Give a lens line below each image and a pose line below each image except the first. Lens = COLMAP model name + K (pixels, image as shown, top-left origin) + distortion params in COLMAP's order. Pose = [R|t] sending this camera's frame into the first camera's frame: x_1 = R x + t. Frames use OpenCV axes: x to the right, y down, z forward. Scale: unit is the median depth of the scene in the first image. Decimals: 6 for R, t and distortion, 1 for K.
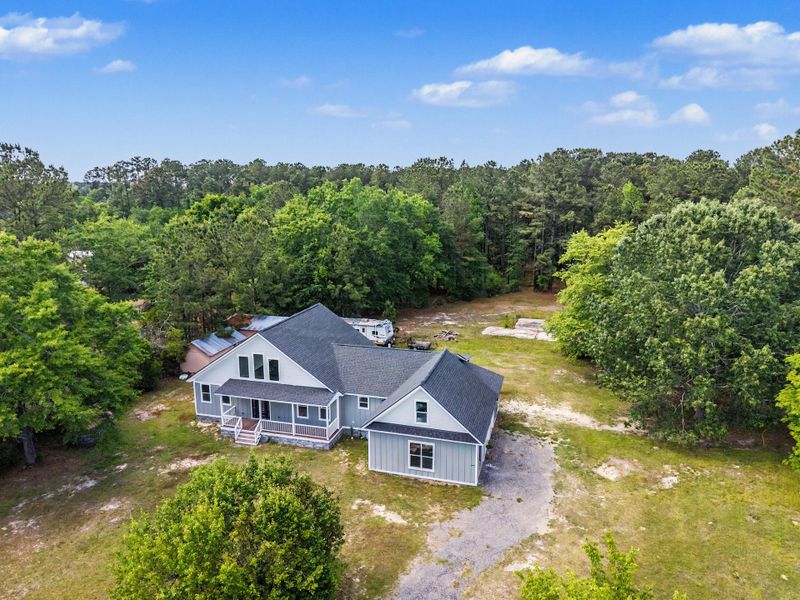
lens RADIAL K [[536.9, 0, 404.2], [0, 536.9, 299.5], [0, 0, 1]] dist [0.022846, -0.024429]
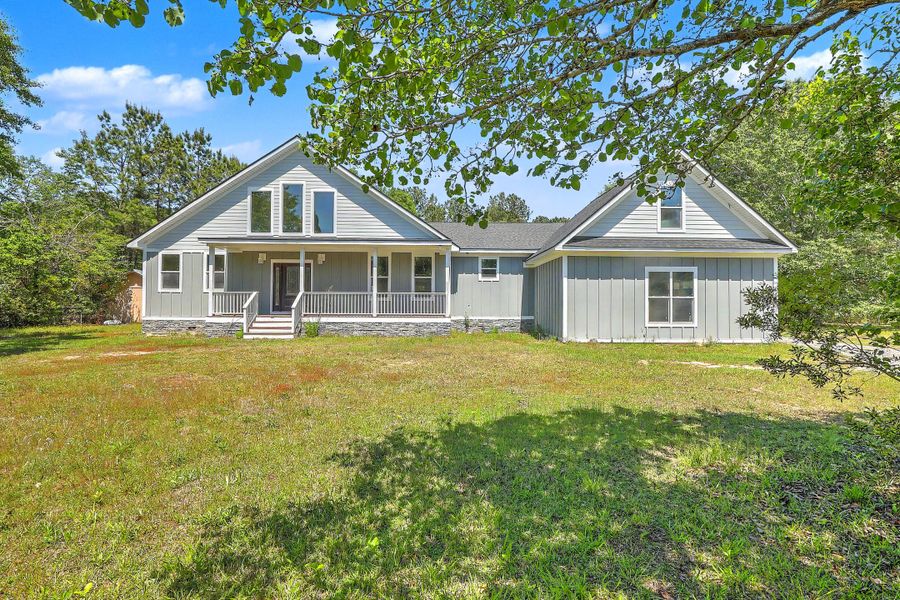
lens RADIAL K [[407.4, 0, 456.8], [0, 407.4, 295.5], [0, 0, 1]] dist [0.000562, -0.000111]
pose [[0.952487, 0.009638, 0.304427, -0.243229], [0.056092, 0.976853, -0.206426, 0.309712], [-0.299370, 0.213693, 0.929899, 0.604952]]
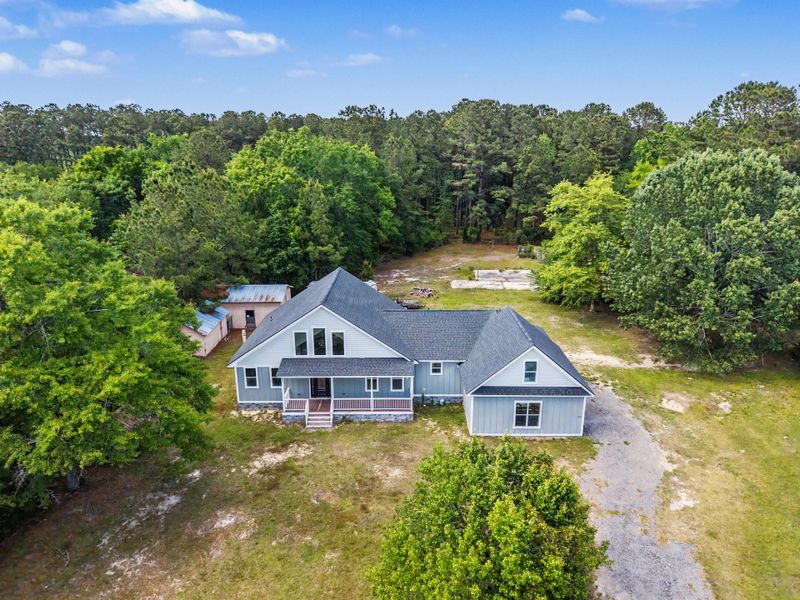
lens RADIAL K [[536.9, 0, 404.9], [0, 536.9, 299.9], [0, 0, 1]] dist [0.022846, -0.024429]
pose [[0.961056, -0.078259, 0.265043, -0.373769], [0.055244, 0.994112, 0.093212, -0.021057], [-0.270777, -0.074940, 0.959721, 0.107363]]
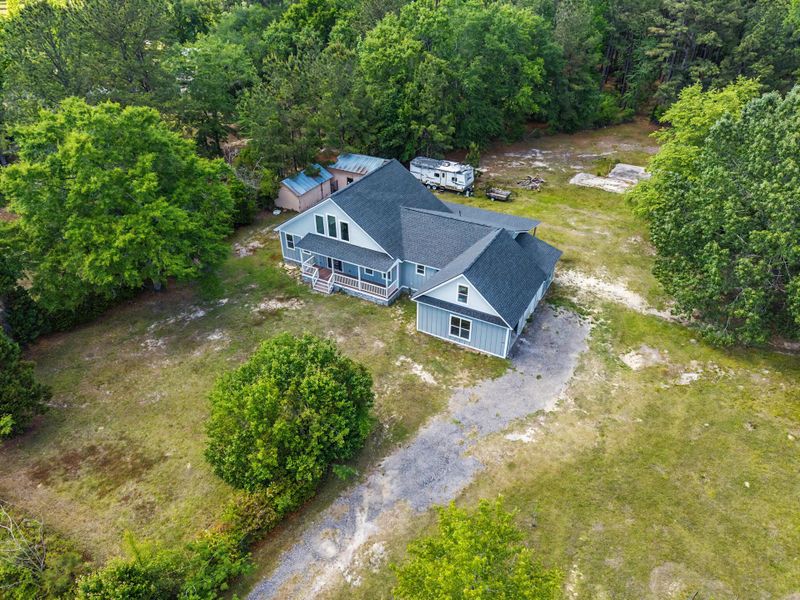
lens RADIAL K [[536.9, 0, 402.8], [0, 536.9, 303.9], [0, 0, 1]] dist [0.022846, -0.024429]
pose [[0.976229, 0.122614, -0.178727, 0.094992], [-0.045908, 0.922868, 0.382370, -0.163363], [0.211825, -0.365076, 0.906559, -0.040534]]
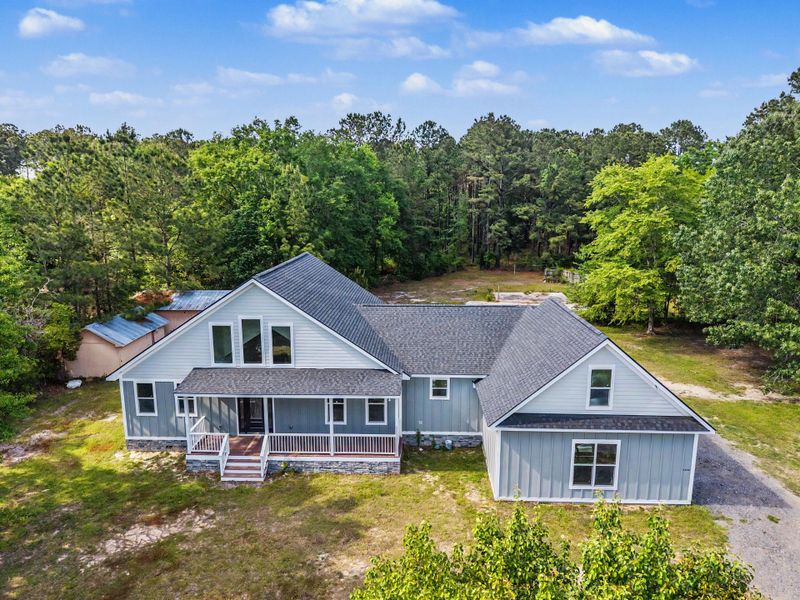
lens RADIAL K [[536.9, 0, 403.4], [0, 536.9, 300.9], [0, 0, 1]] dist [0.022846, -0.024429]
pose [[0.969851, -0.044863, 0.239532, -0.255367], [0.047888, 0.998829, -0.006821, 0.096015], [-0.238946, 0.018086, 0.970864, 0.422056]]
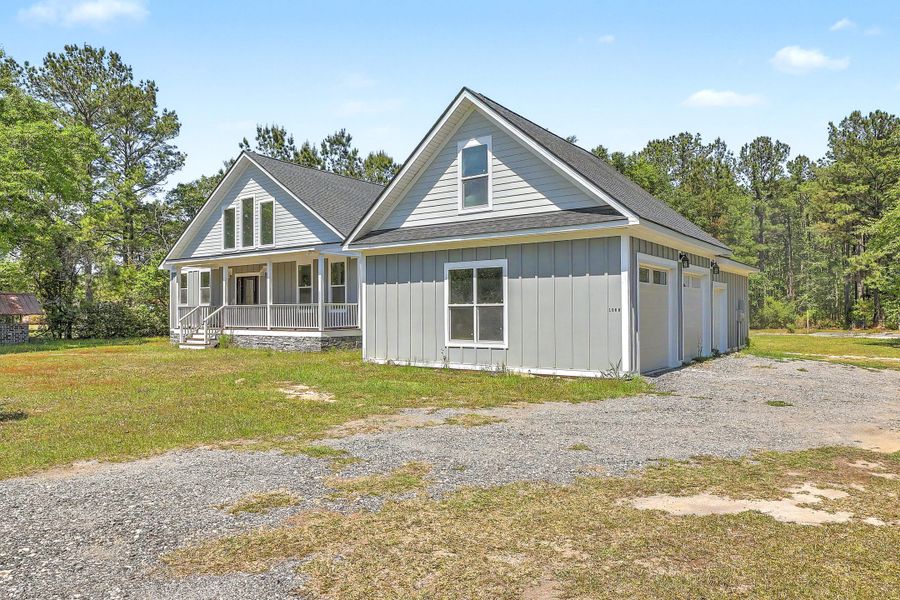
lens RADIAL K [[602.7, 0, 457.9], [0, 602.7, 296.7], [0, 0, 1]] dist [0.001762, 0.003181]
pose [[0.941363, -0.014144, -0.337098, 0.134741], [-0.061906, 0.974918, -0.213780, 0.322036], [0.331667, 0.222113, 0.916877, 0.541656]]
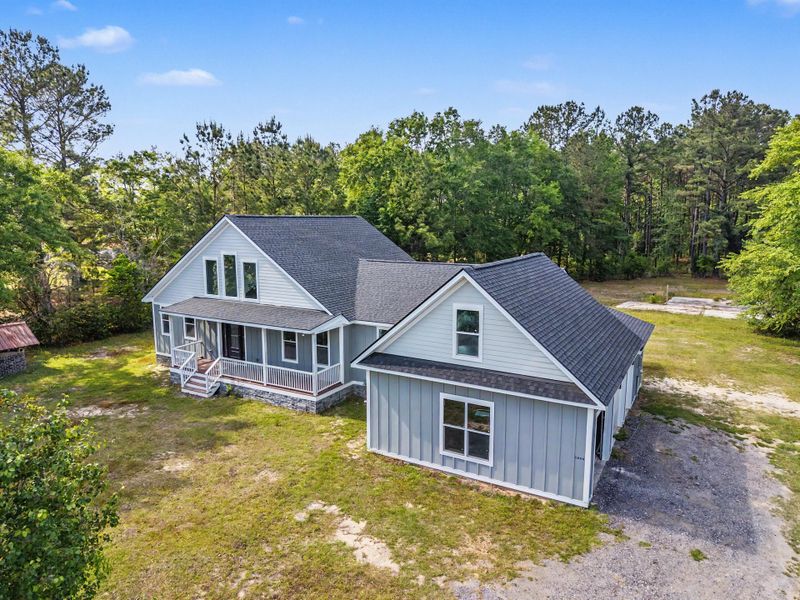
lens RADIAL K [[536.9, 0, 403.3], [0, 536.9, 299.6], [0, 0, 1]] dist [0.022846, -0.024429]
pose [[0.971193, 0.035792, -0.235590, 0.073517], [-0.046877, 0.998033, -0.041623, 0.172825], [0.233637, 0.051467, 0.970961, 0.452599]]
